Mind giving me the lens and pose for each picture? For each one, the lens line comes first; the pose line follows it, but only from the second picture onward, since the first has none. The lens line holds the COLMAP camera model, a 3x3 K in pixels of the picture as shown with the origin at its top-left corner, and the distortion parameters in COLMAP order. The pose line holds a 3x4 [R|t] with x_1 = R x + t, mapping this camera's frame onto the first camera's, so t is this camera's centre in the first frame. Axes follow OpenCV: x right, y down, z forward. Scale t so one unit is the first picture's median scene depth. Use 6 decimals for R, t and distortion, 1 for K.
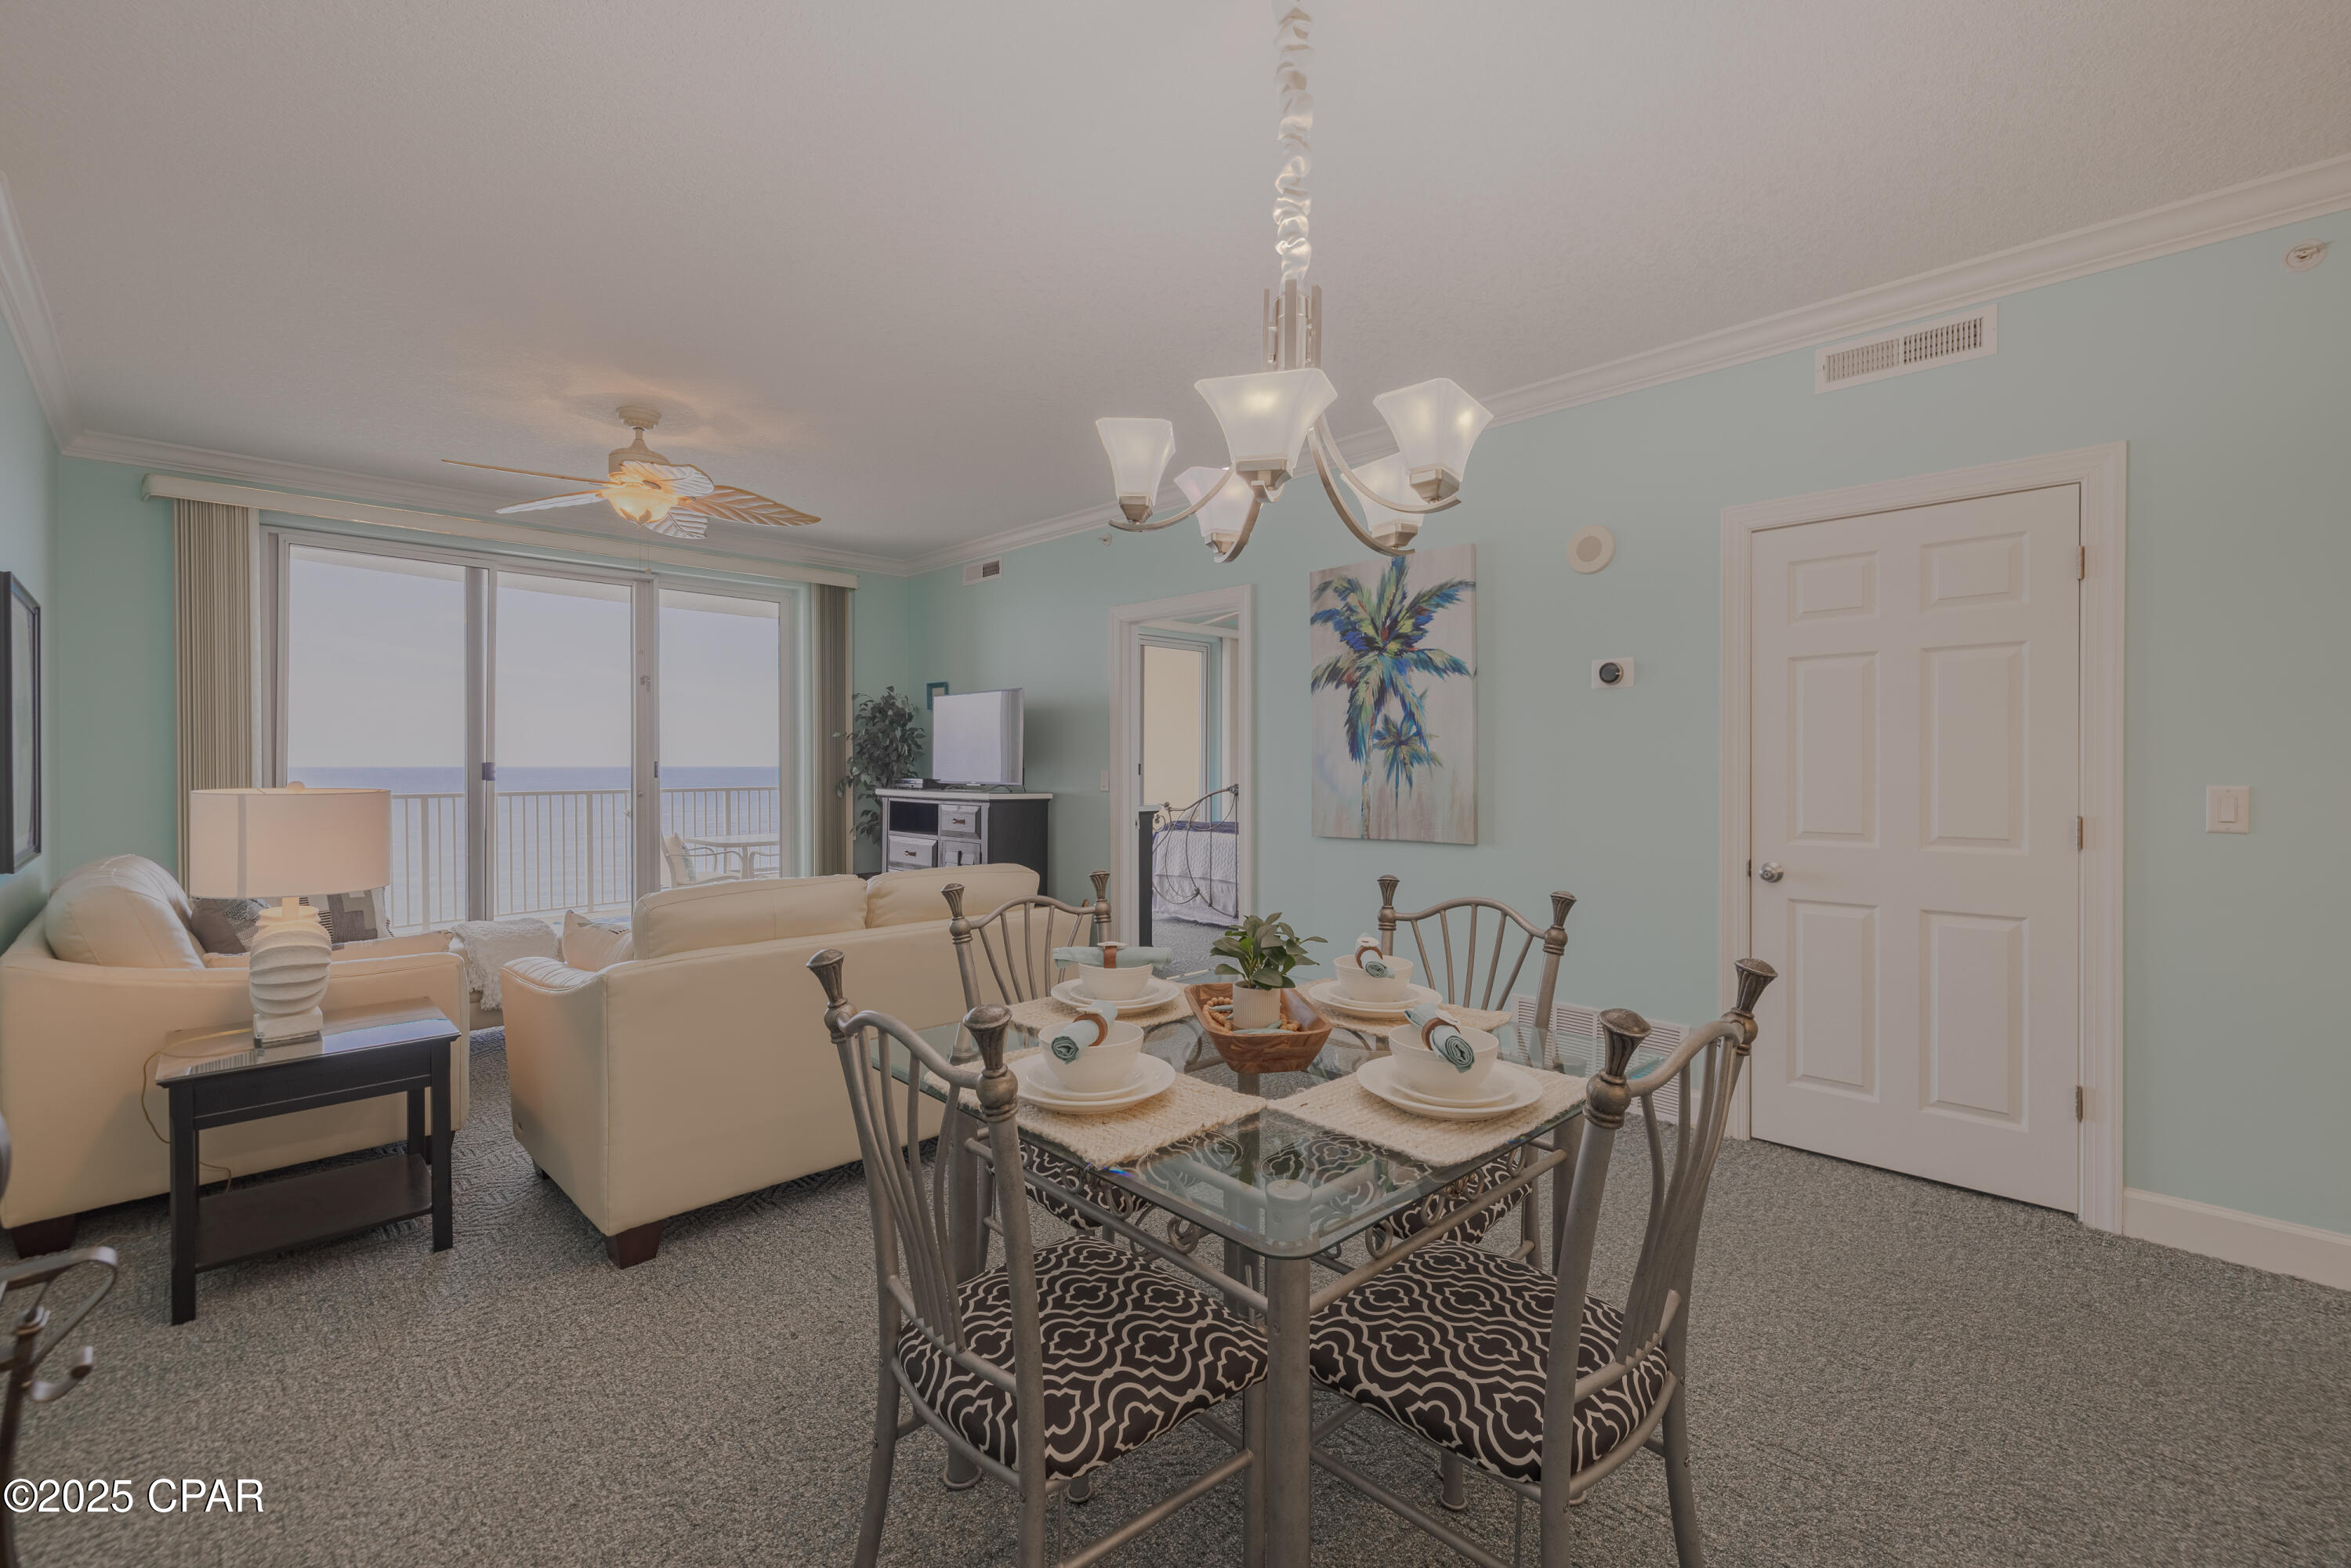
lens RADIAL K [[1012.5, 0, 1182.6], [0, 1012.5, 773.5], [0, 0, 1]] dist [0.003971, 0.000557]
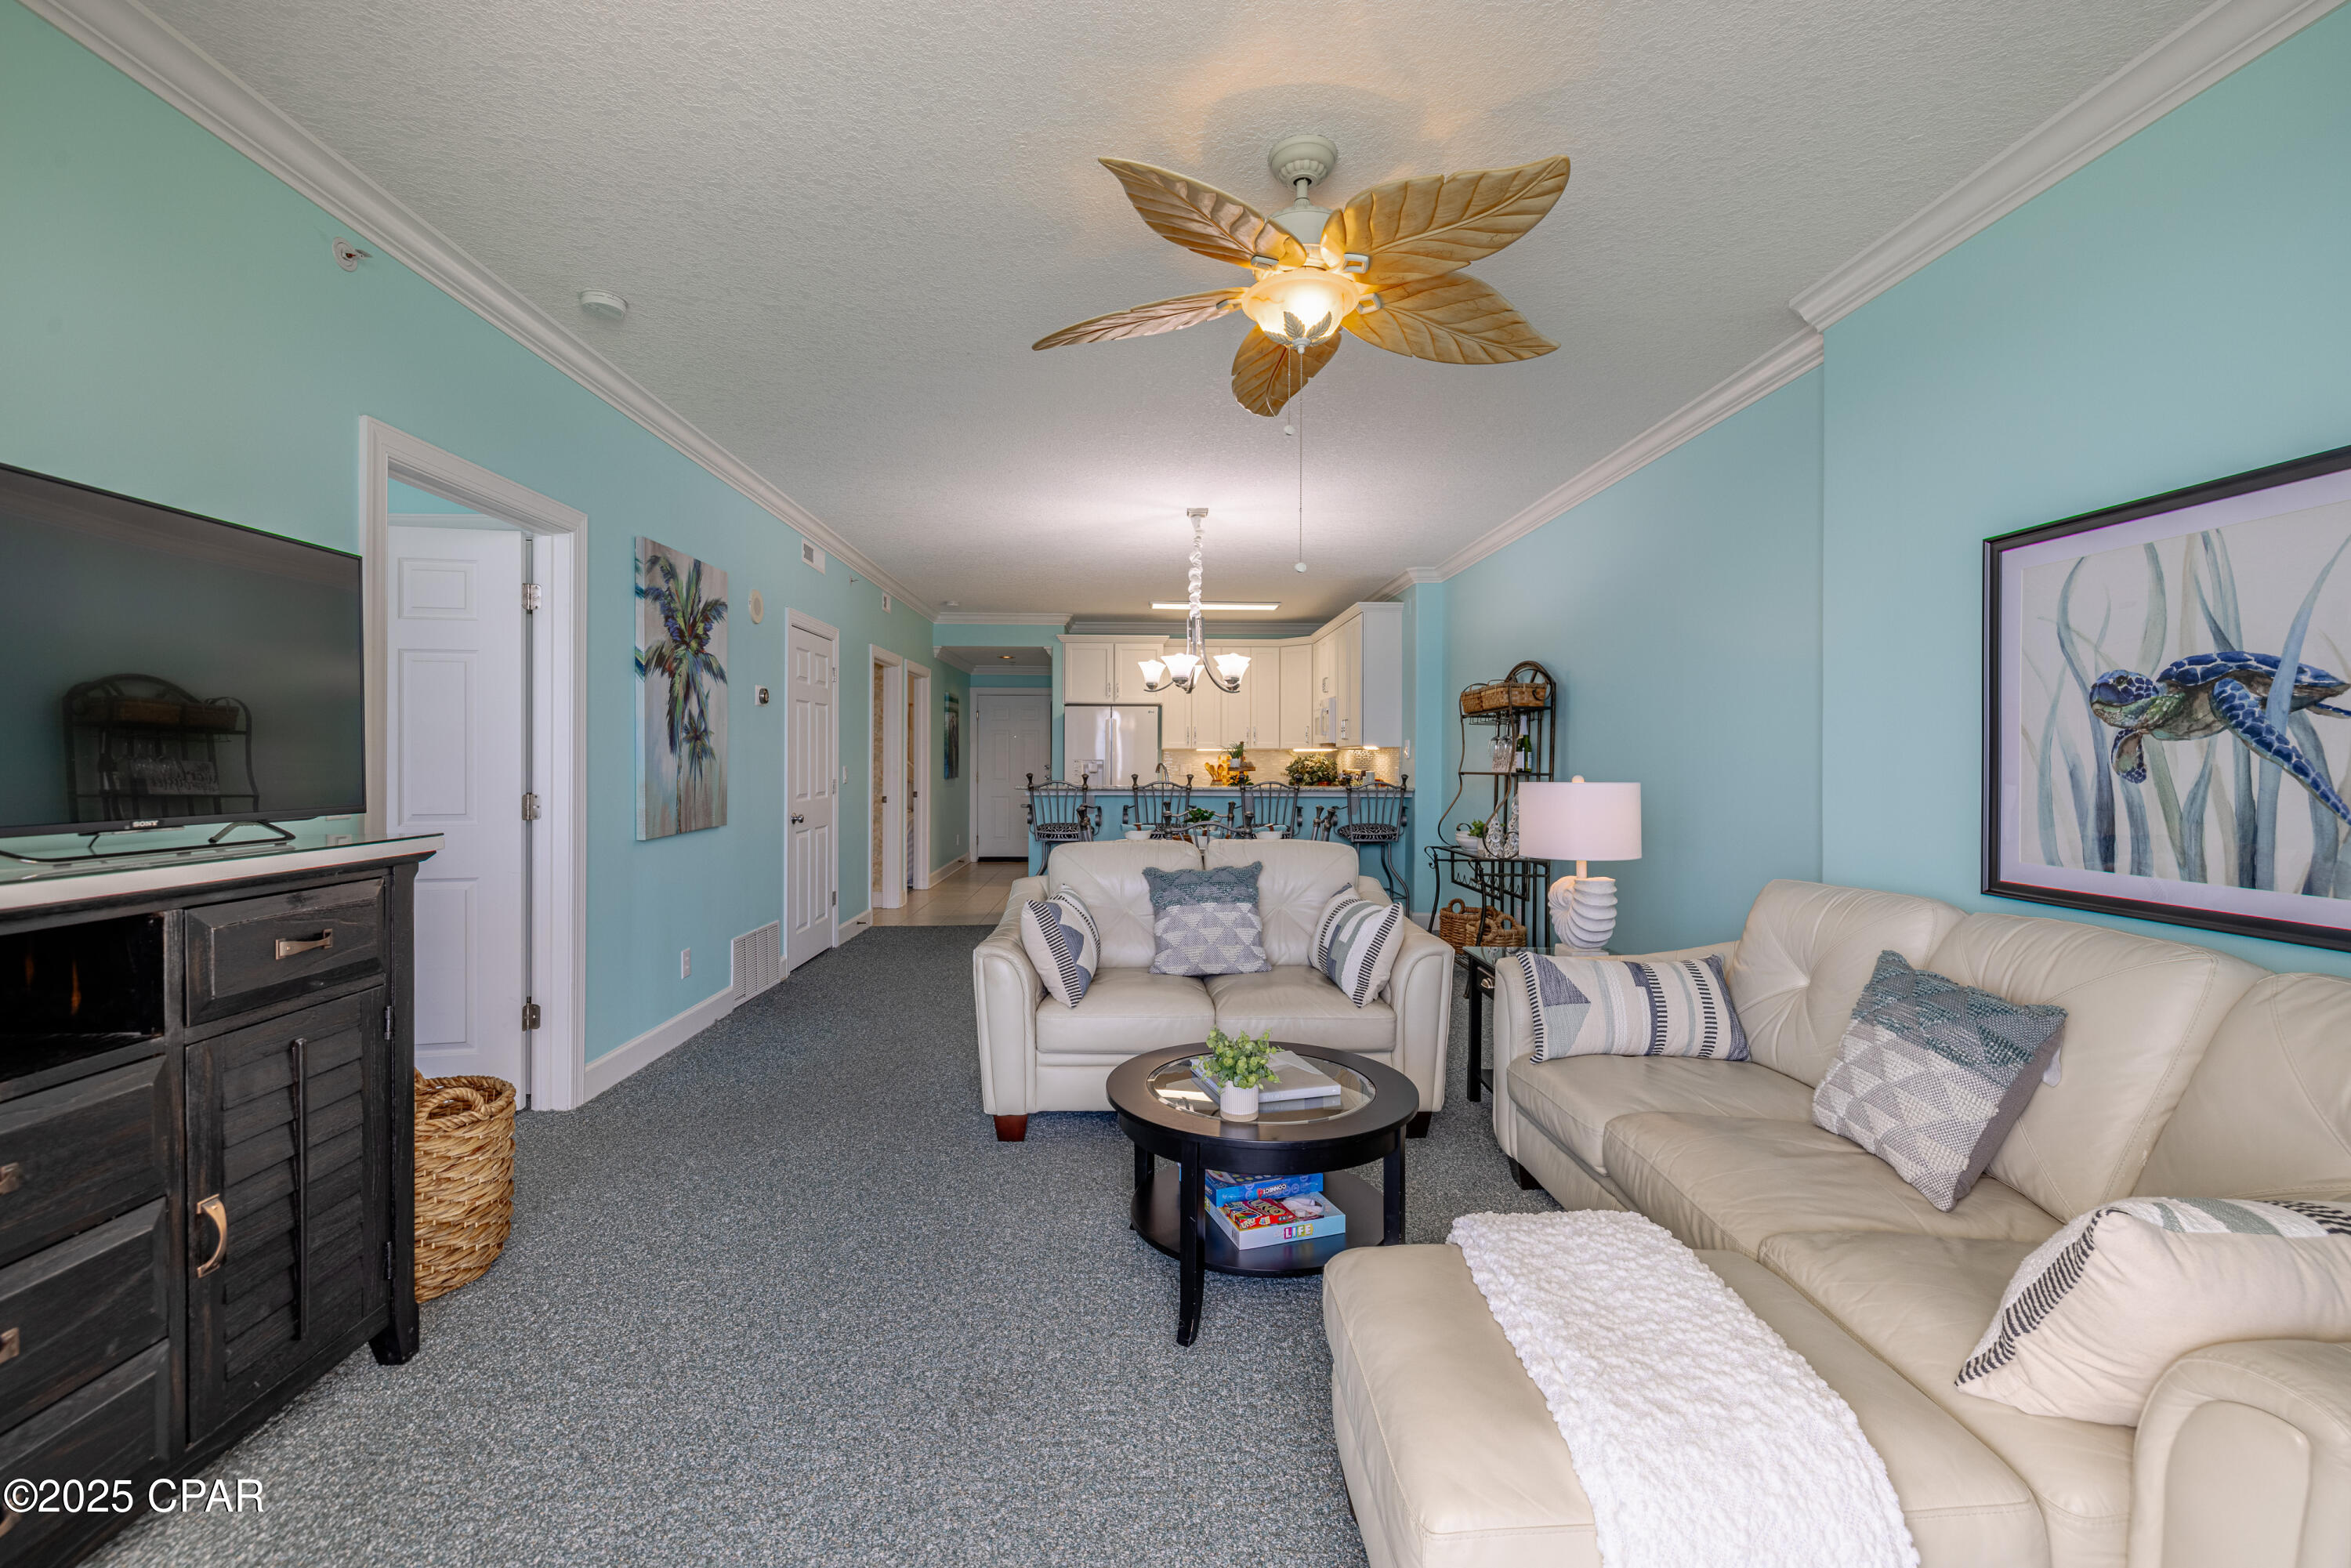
lens RADIAL K [[1012.5, 0, 1177.2], [0, 1012.5, 769.6], [0, 0, 1]] dist [0.003971, 0.000557]
pose [[-0.731639, -0.007592, 0.681650, -0.849841], [0.004610, 0.999860, 0.016084, -0.011323], [-0.681677, 0.014910, -0.731501, 1.400419]]
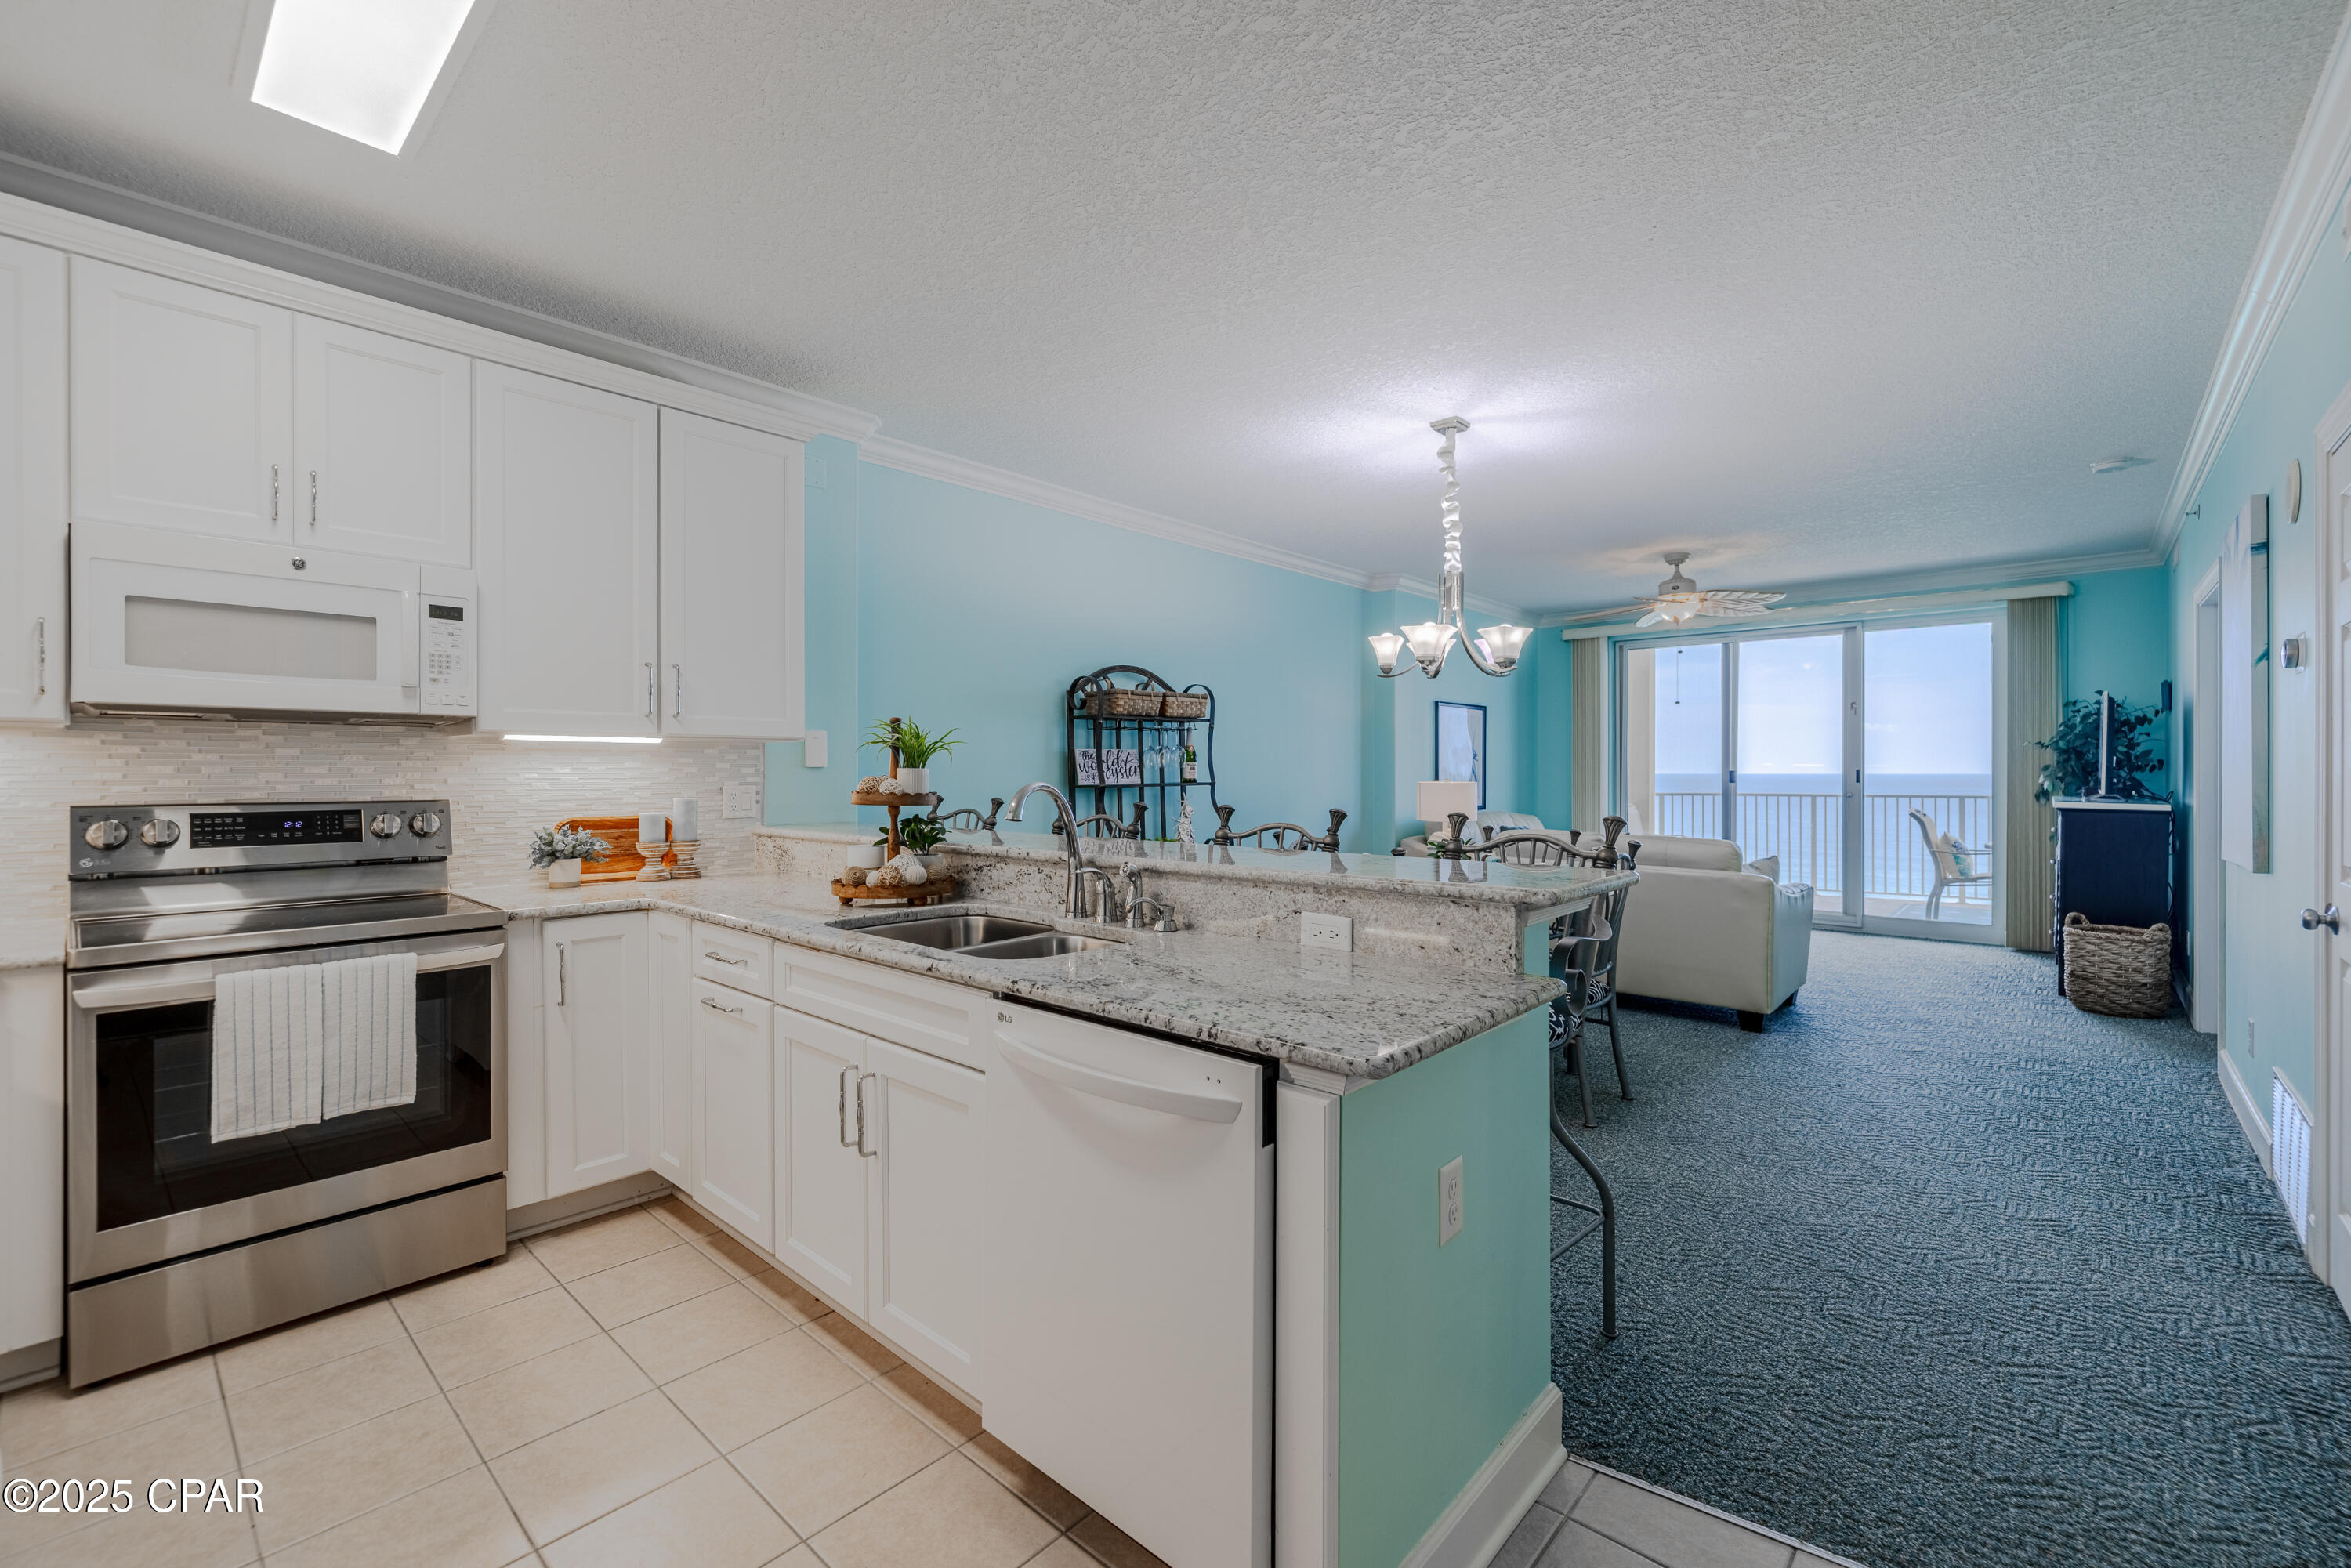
lens RADIAL K [[1012.5, 0, 1125.1], [0, 1012.5, 776.7], [0, 0, 1]] dist [0.003971, 0.000557]
pose [[0.037835, 0.004699, -0.999273, 0.955281], [-0.009358, 0.999947, 0.004348, -0.001031], [0.999240, 0.009187, 0.037877, 0.056715]]
